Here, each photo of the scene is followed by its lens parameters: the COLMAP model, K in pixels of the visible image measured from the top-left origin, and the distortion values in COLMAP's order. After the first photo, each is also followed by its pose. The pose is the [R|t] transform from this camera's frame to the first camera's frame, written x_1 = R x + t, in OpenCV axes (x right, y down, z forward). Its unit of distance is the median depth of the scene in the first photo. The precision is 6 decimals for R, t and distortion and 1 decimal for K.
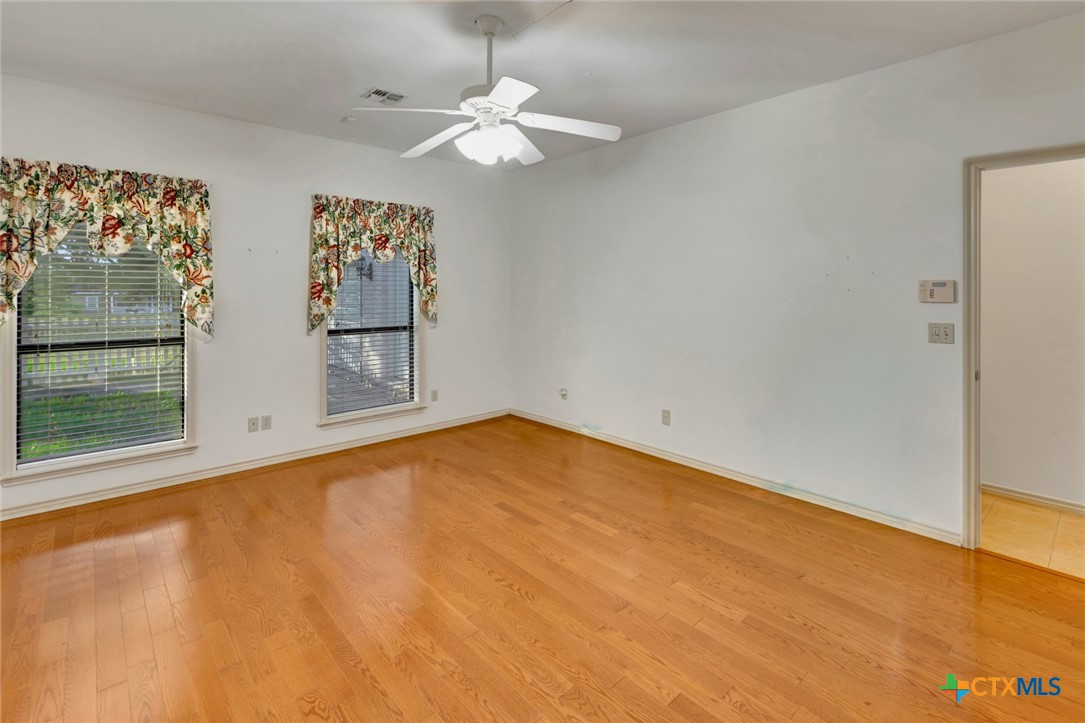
lens RADIAL K [[501.7, 0, 549.5], [0, 501.7, 291.5], [0, 0, 1]] dist [-0.004946, -0.000681]
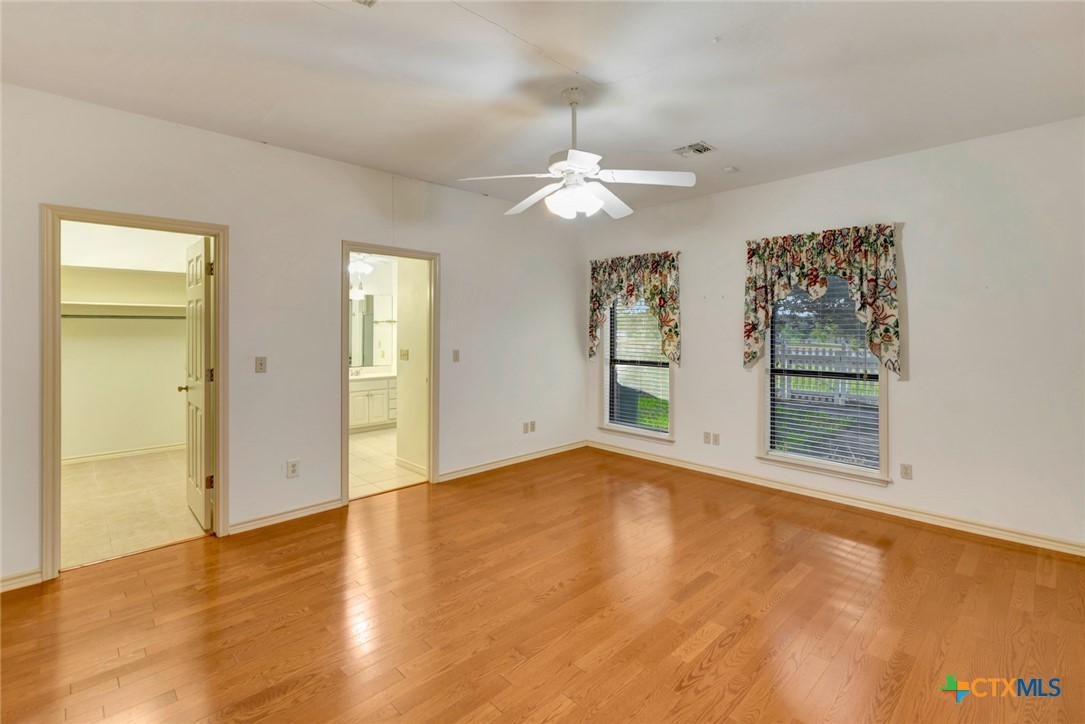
lens RADIAL K [[501.7, 0, 550.9], [0, 501.7, 326.1], [0, 0, 1]] dist [-0.004946, -0.000681]
pose [[0.035129, -0.003962, -0.999375, 0.593560], [-0.003498, 0.999986, -0.004088, -0.004343], [0.999377, 0.003640, 0.035115, 0.532334]]
